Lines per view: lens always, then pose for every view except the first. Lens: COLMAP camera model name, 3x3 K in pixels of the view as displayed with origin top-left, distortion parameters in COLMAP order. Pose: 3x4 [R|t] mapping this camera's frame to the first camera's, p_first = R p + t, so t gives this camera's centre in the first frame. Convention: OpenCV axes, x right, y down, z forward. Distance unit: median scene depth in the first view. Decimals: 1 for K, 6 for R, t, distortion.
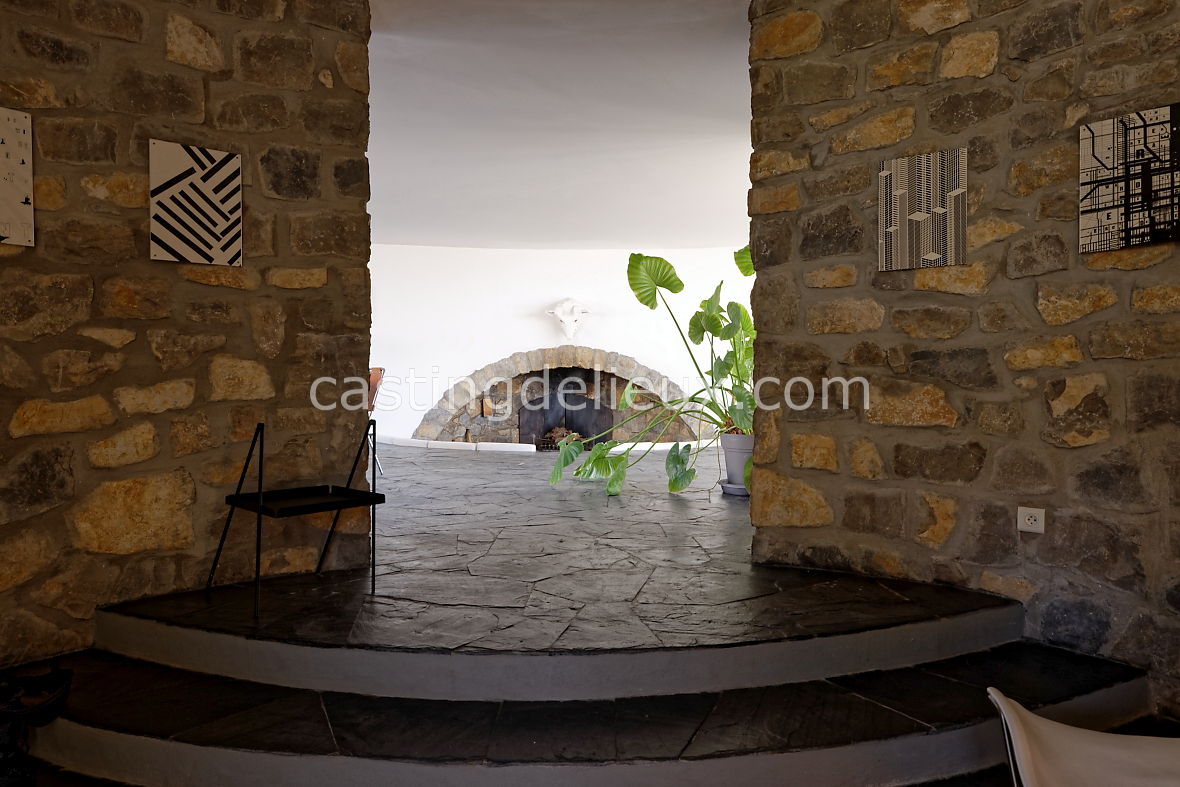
lens RADIAL K [[826.4, 0, 589.1], [0, 826.4, 387.3], [0, 0, 1]] dist [0.005680, -0.002114]
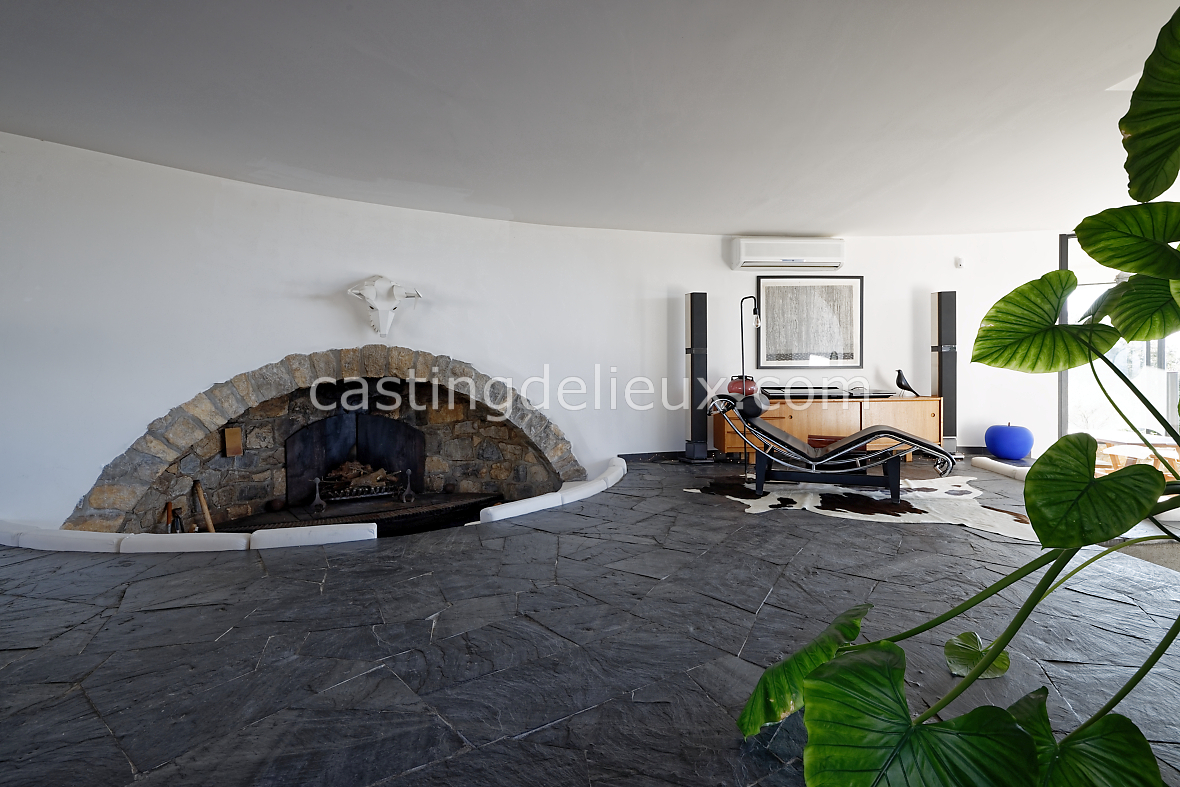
lens RADIAL K [[549.7, 0, 587.9], [0, 549.7, 386.2], [0, 0, 1]] dist [0.001264, 0.000063]
pose [[0.859712, -0.014571, 0.510571, -0.359027], [0.015842, 0.999873, 0.001860, -0.049972], [-0.510533, 0.006489, 0.859833, 1.725409]]
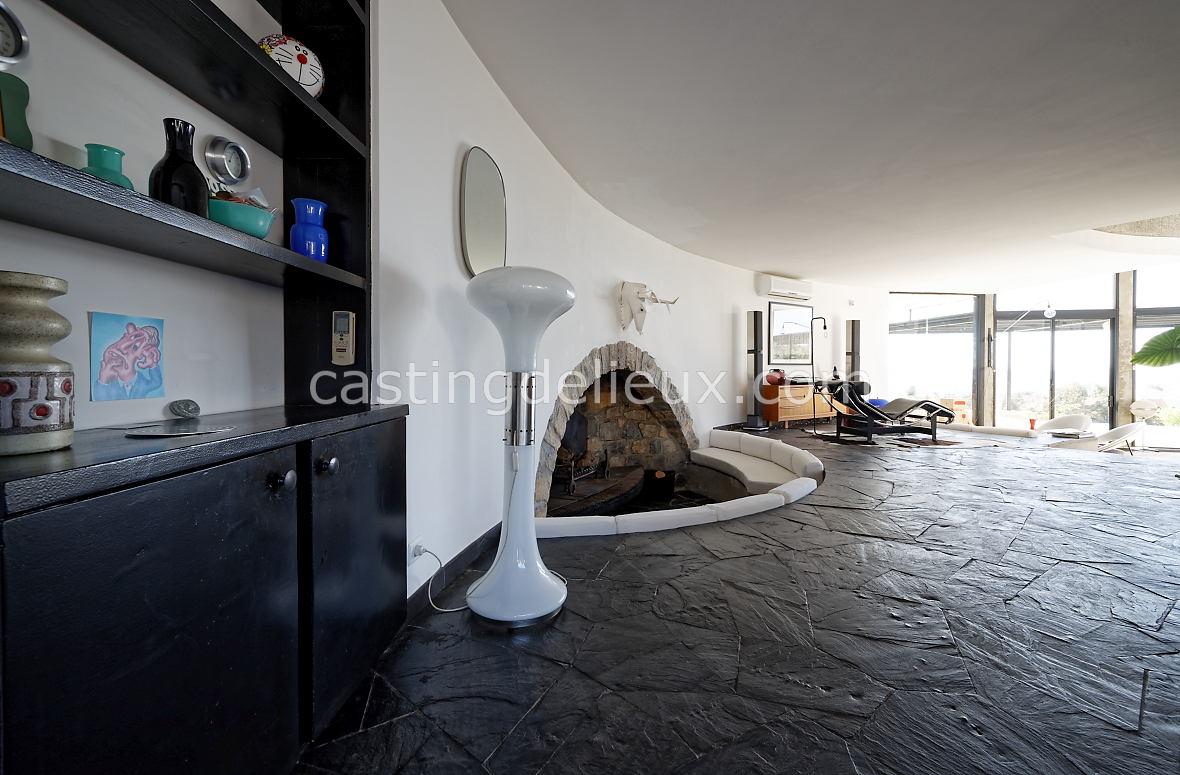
lens RADIAL K [[511.2, 0, 597.2], [0, 511.2, 388.7], [0, 0, 1]] dist [-0.001610, -0.000049]
pose [[0.463097, -0.031313, 0.885754, -1.577912], [0.019446, 0.999494, 0.025166, -0.059350], [-0.886094, 0.005570, 0.463471, 2.630123]]
